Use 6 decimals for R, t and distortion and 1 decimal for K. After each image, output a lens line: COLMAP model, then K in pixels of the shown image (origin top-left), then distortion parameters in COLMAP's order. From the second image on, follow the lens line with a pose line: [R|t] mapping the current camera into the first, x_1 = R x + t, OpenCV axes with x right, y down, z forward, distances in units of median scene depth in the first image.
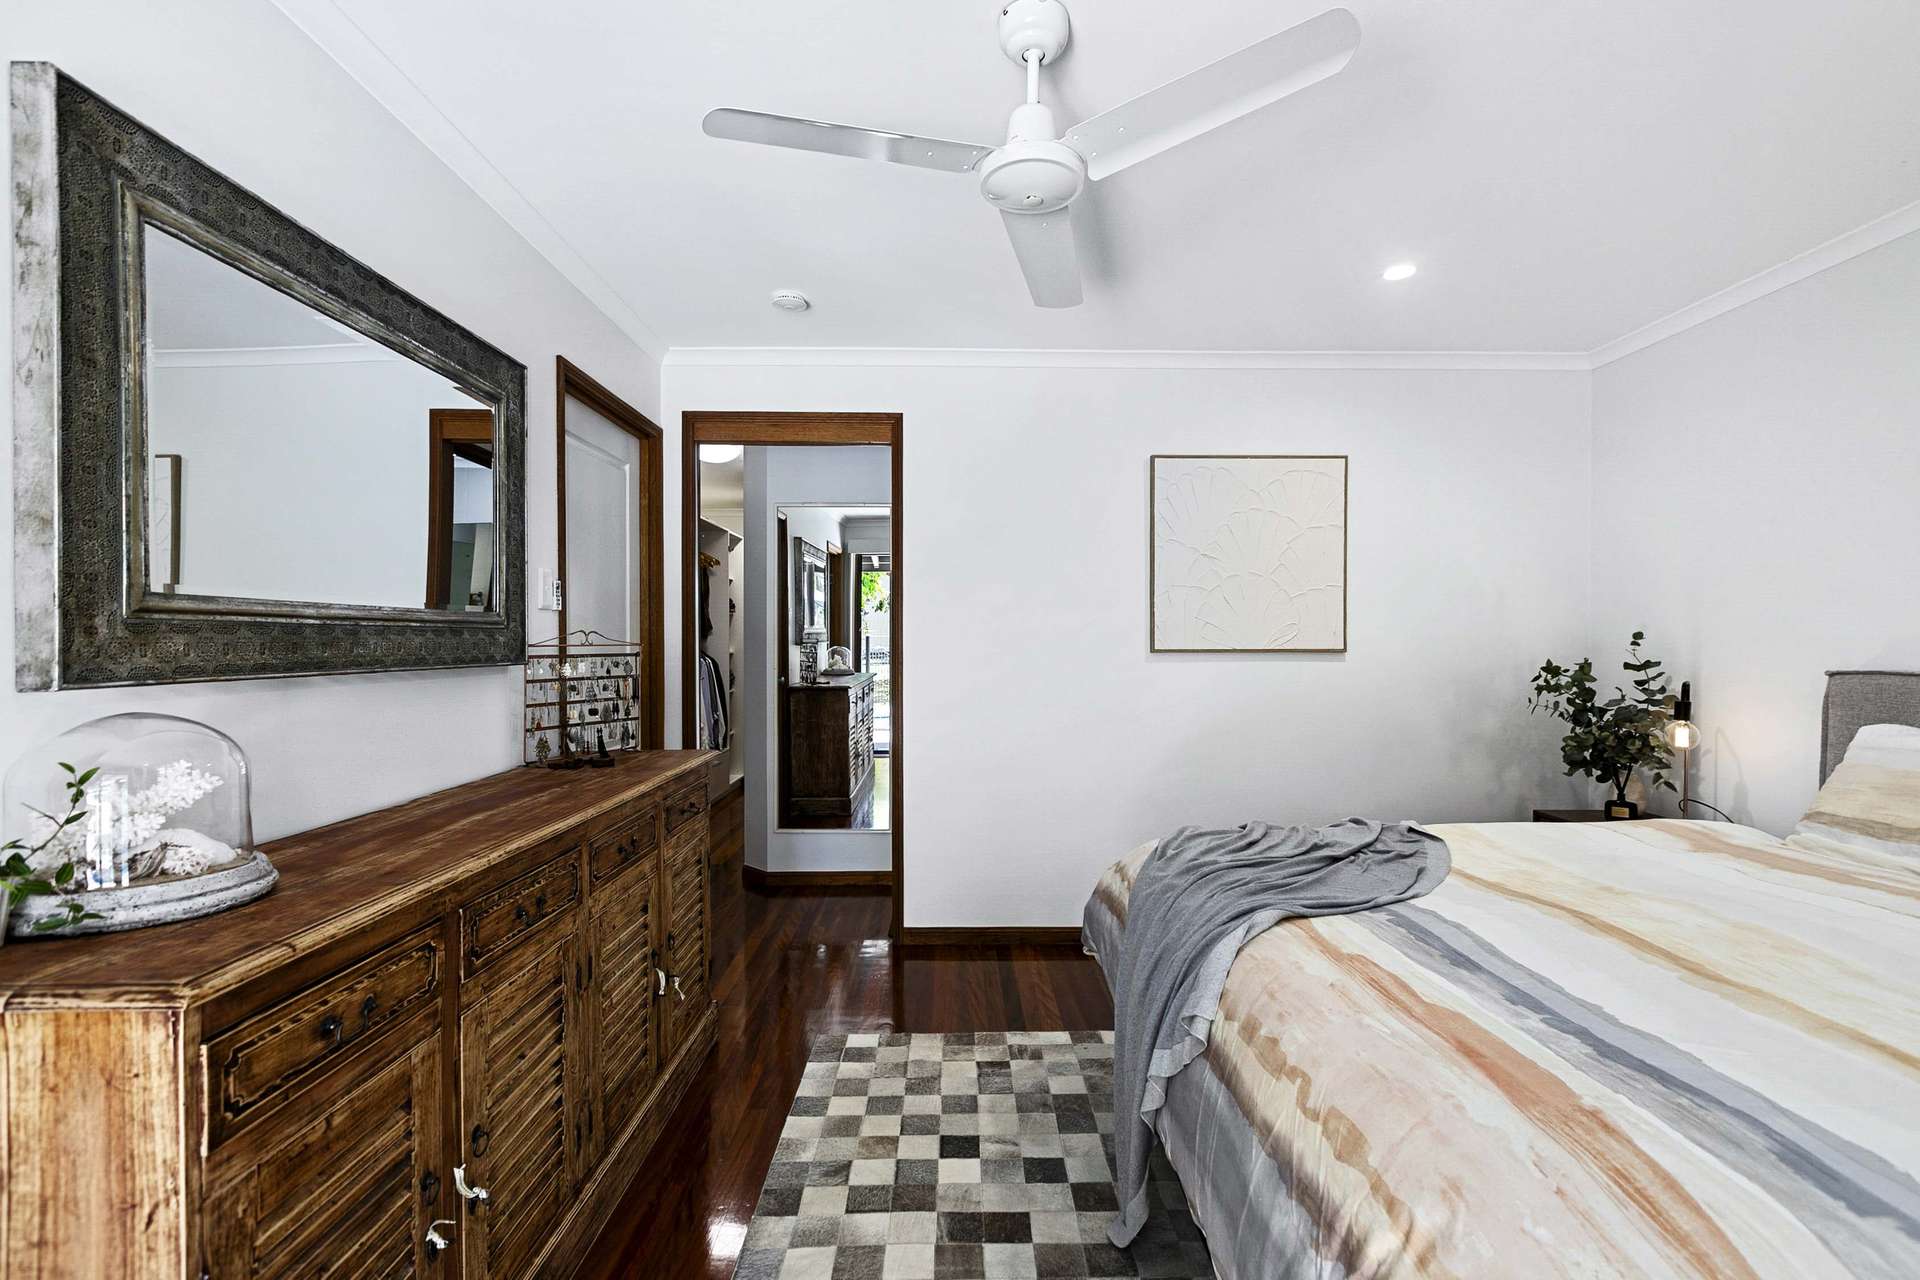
lens RADIAL K [[868.2, 0, 959.9], [0, 868.2, 644.3], [0, 0, 1]] dist [0.001676, -0.000609]
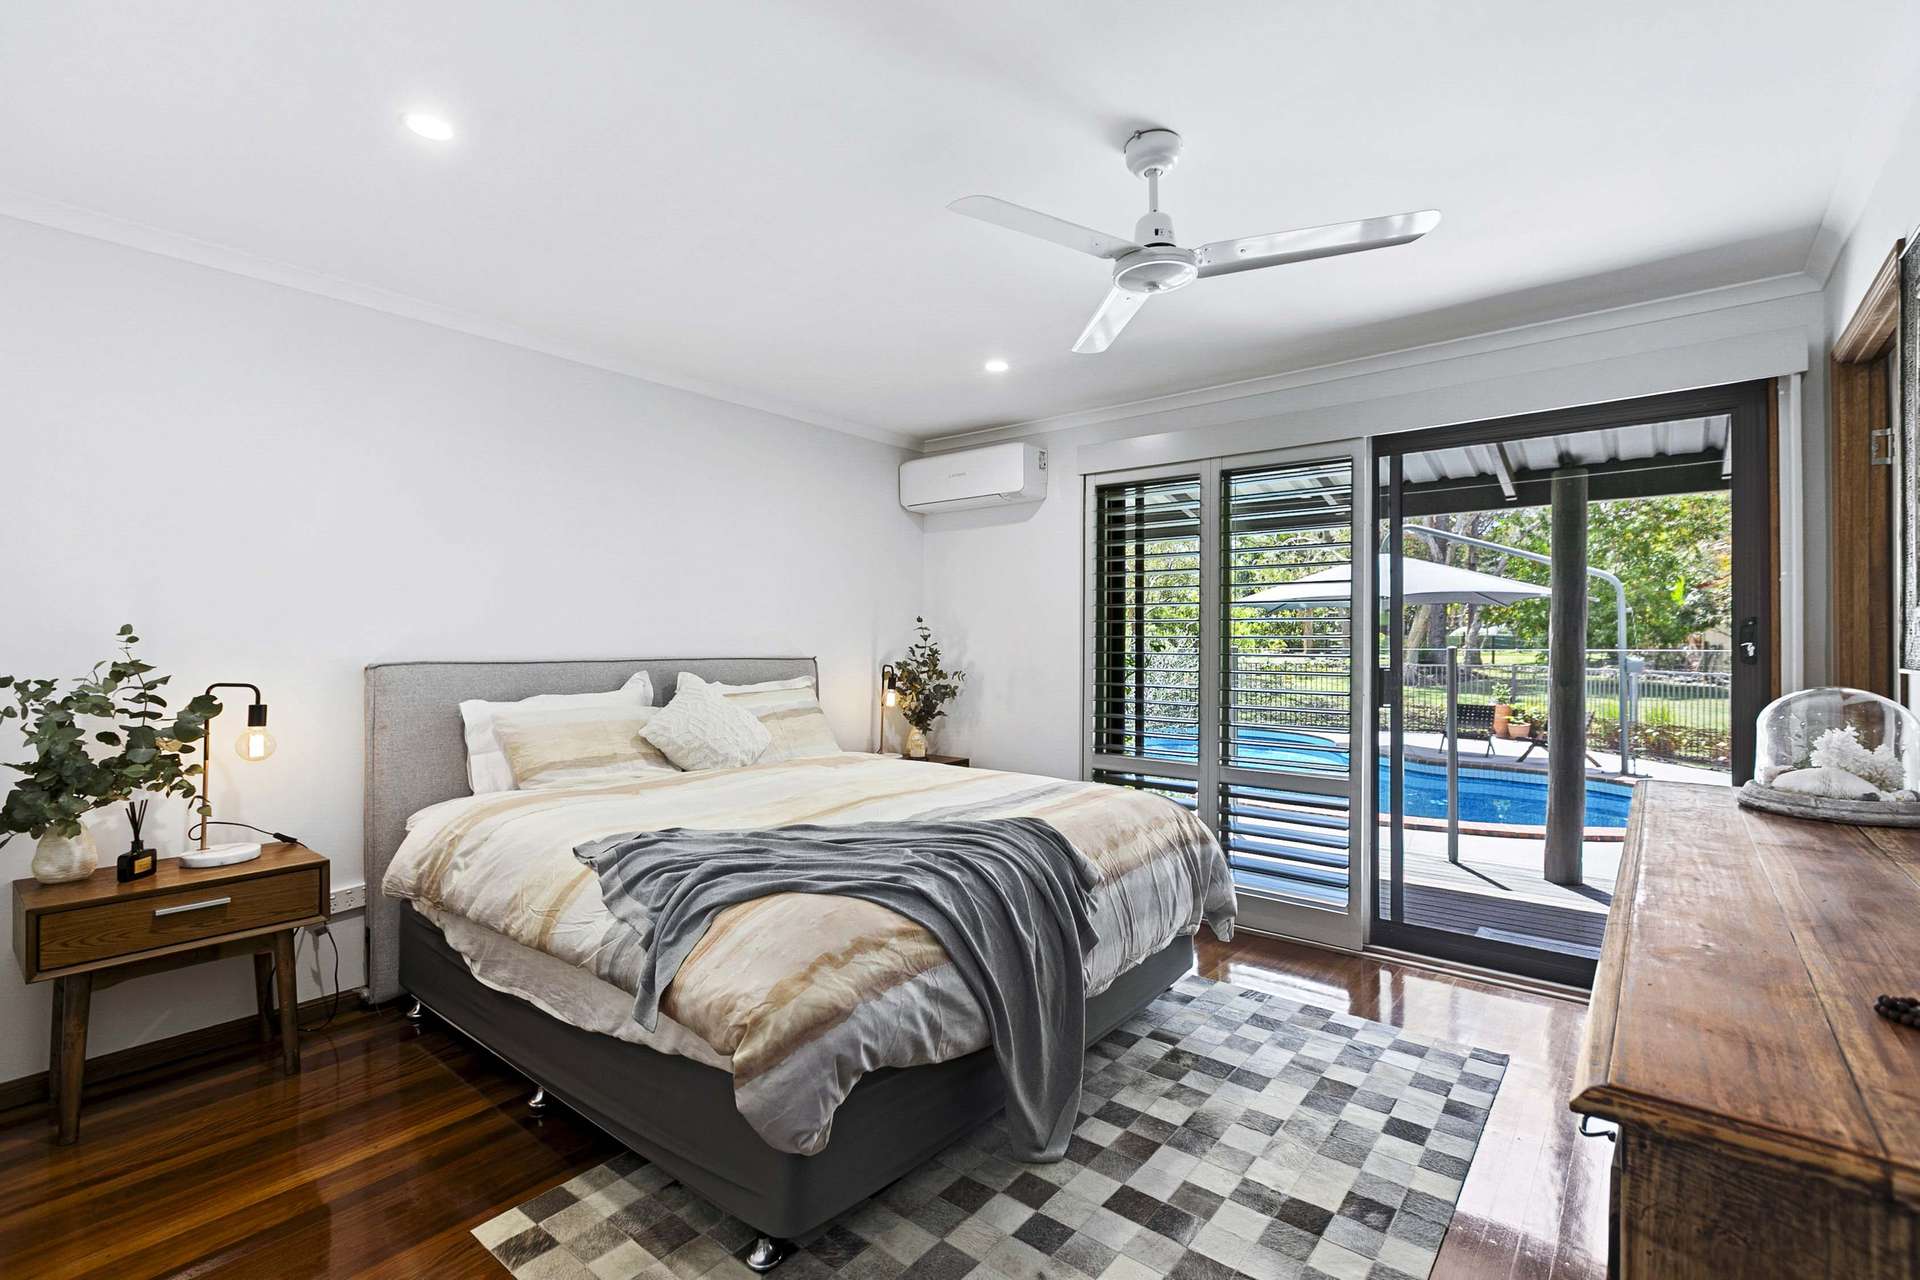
lens RADIAL K [[868.2, 0, 959.4], [0, 868.2, 638.9], [0, 0, 1]] dist [0.001676, -0.000609]
pose [[-0.773377, -0.001927, 0.633943, -0.429475], [-0.005279, 0.999980, -0.003400, -0.004363], [-0.633924, -0.005975, -0.773372, 1.873497]]
